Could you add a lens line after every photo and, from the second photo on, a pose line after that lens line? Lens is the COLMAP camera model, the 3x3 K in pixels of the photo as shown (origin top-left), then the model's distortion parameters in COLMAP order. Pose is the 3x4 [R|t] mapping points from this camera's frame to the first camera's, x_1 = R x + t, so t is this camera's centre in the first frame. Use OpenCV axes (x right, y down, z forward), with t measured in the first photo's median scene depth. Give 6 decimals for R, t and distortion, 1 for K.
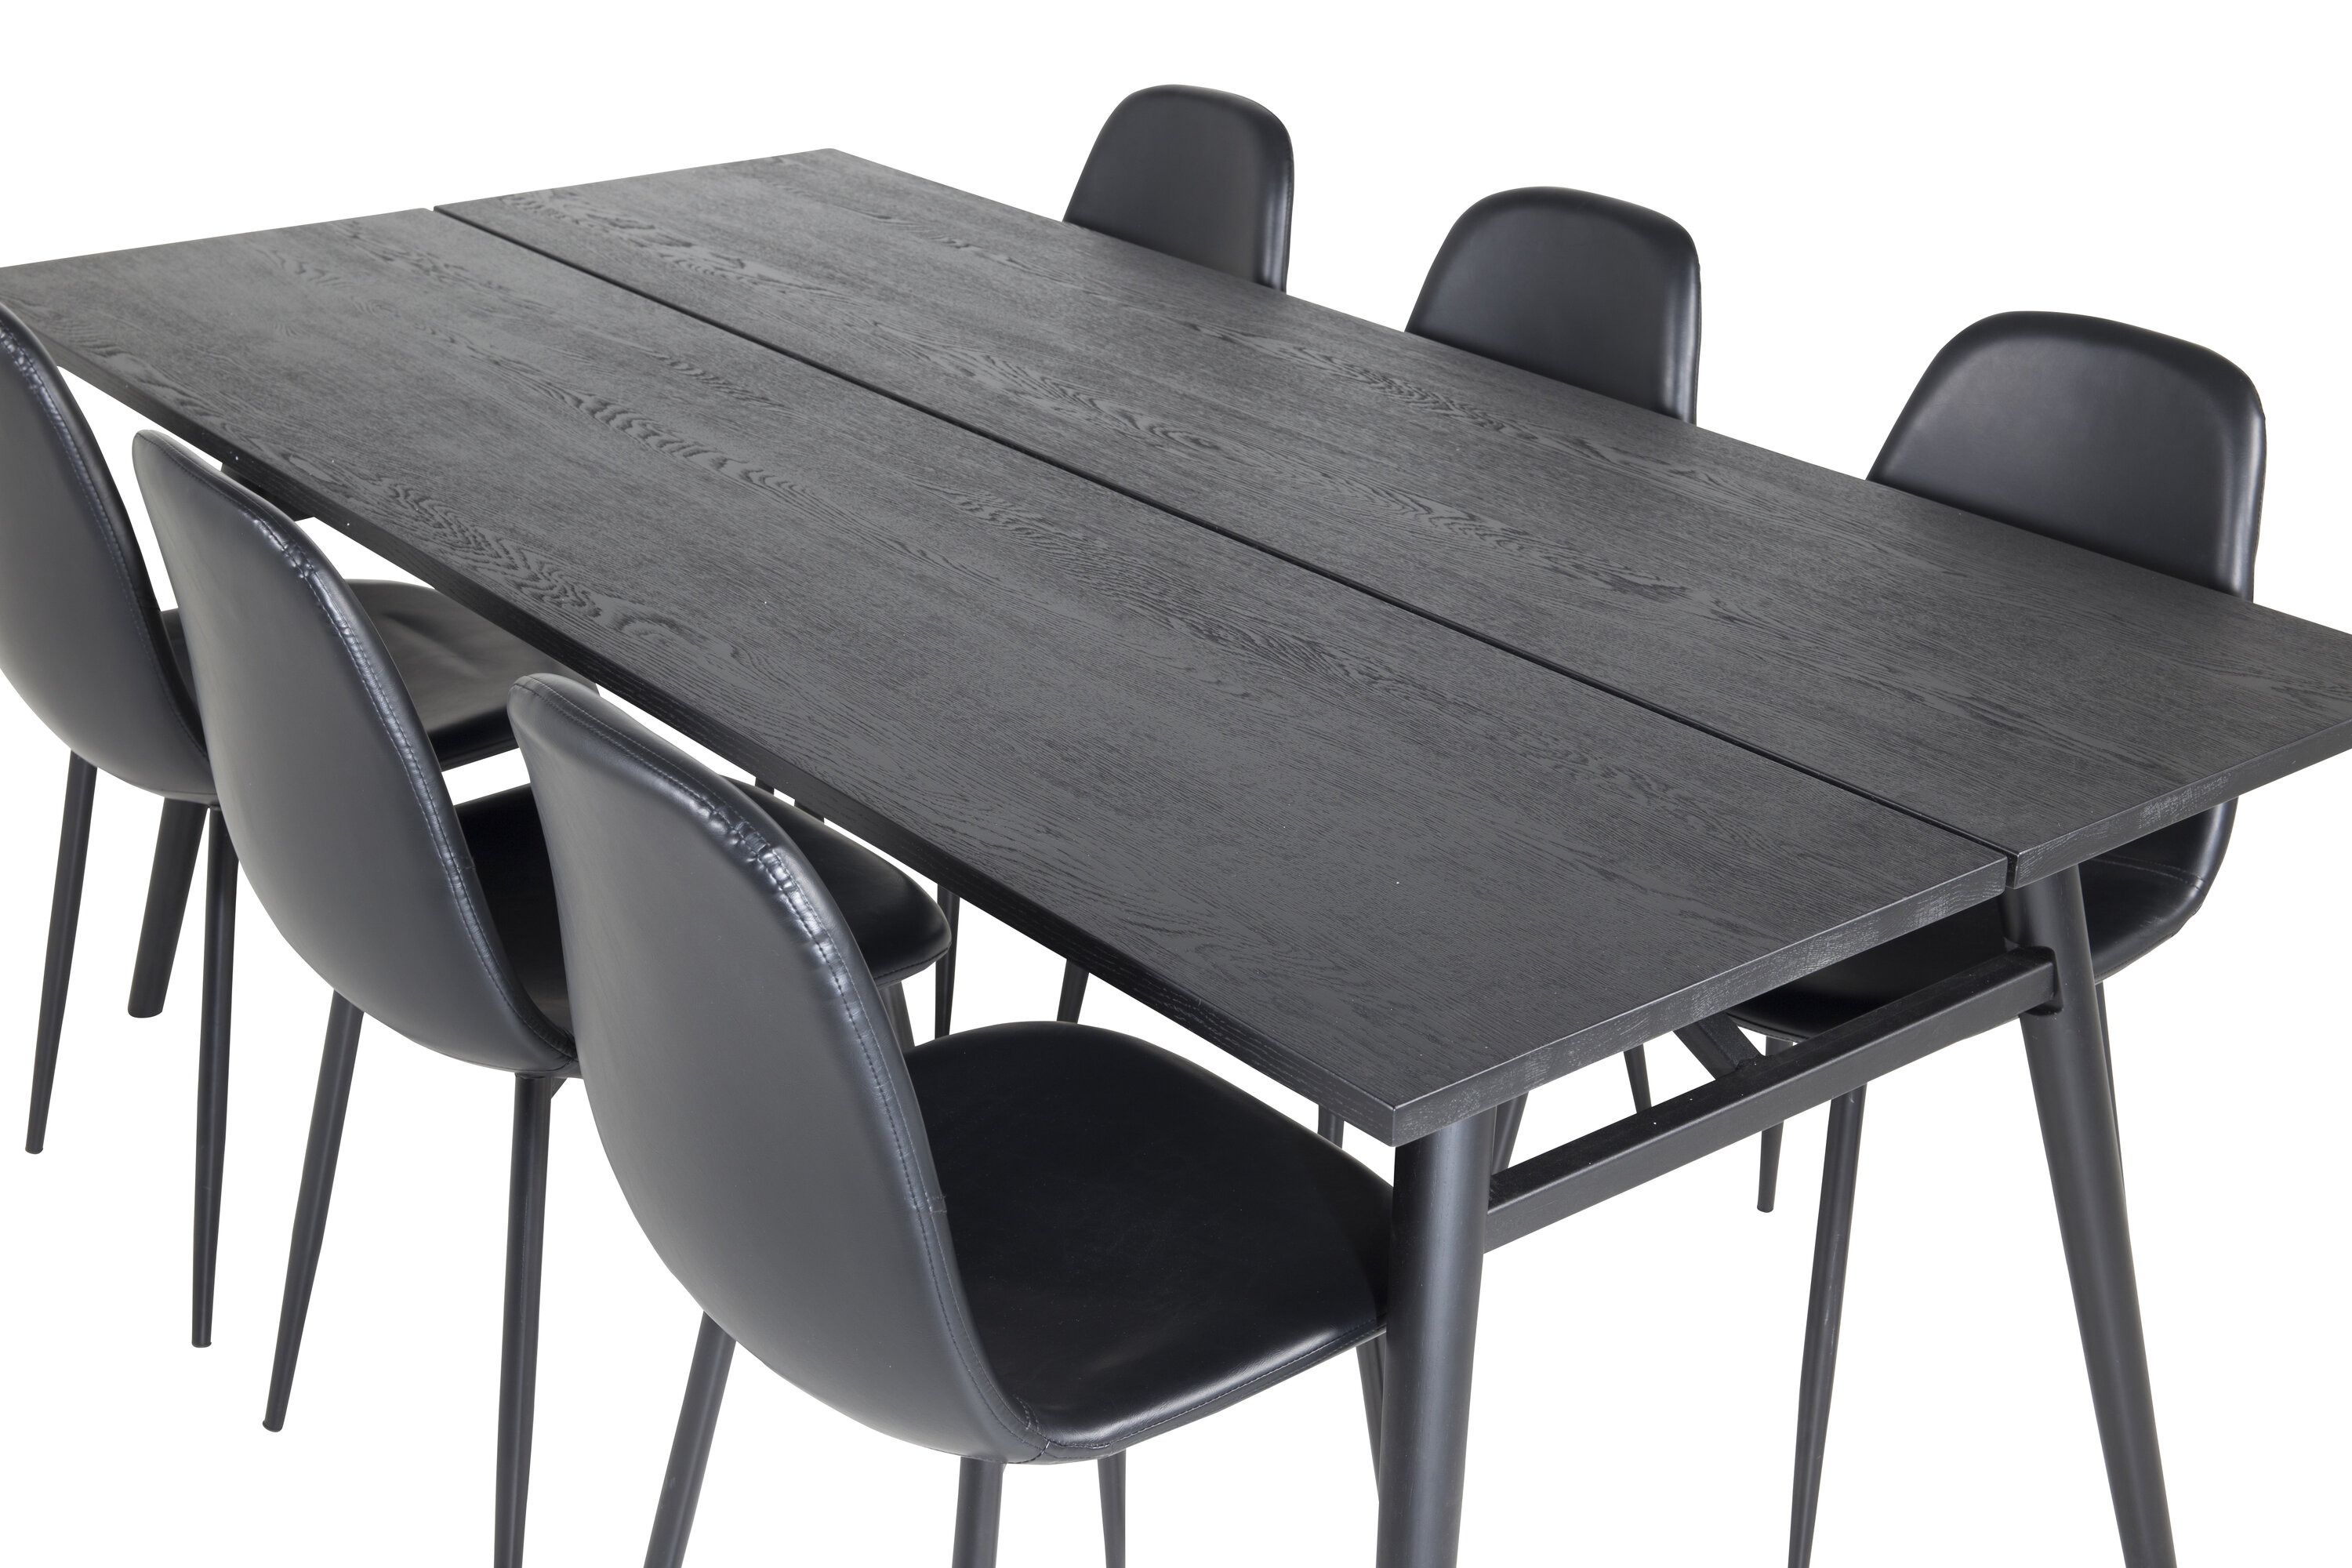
lens RADIAL K [[3192.5, 0, 1209.7], [0, 3192.5, 749.0], [0, 0, 1]] dist [0.010783, 0.029205]
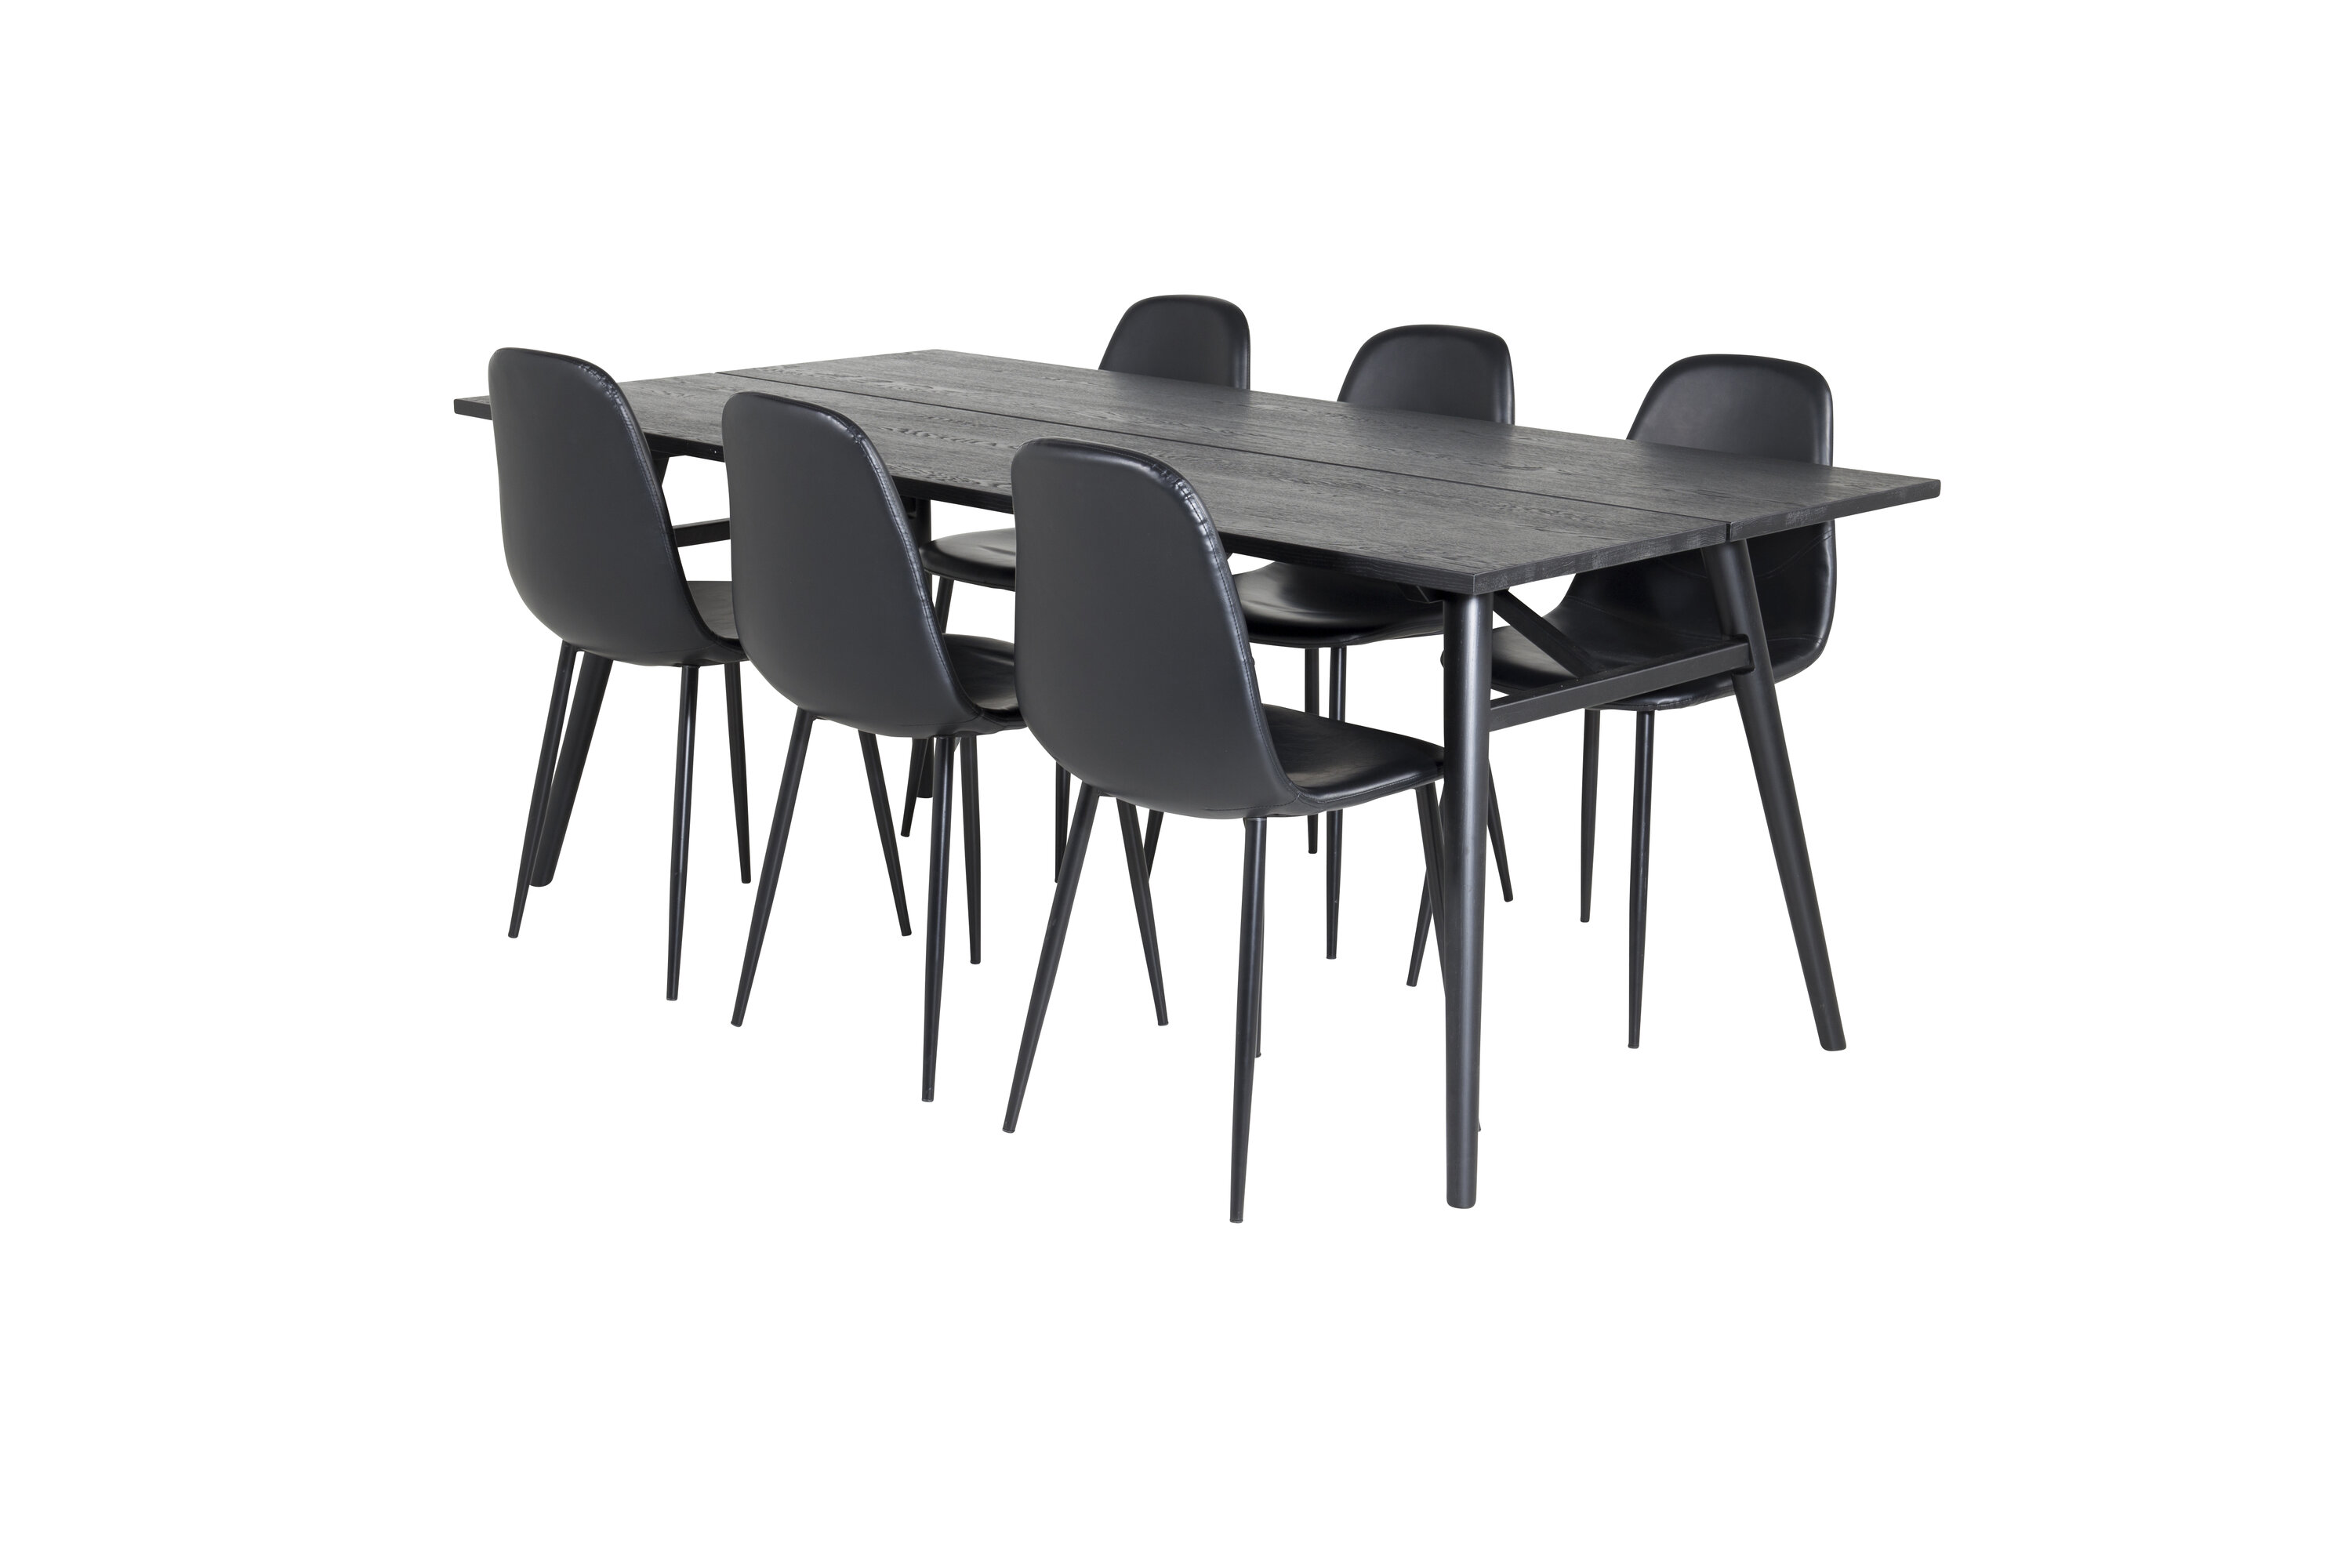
lens RADIAL K [[3192.5, 0, 1209.7], [0, 3192.5, 749.0], [0, 0, 1]] dist [0.010783, 0.029205]
pose [[0.992686, -0.038106, 0.114549, -0.266955], [0.055672, 0.986454, -0.154303, 0.392795], [-0.107118, 0.159552, 0.981361, -0.799597]]
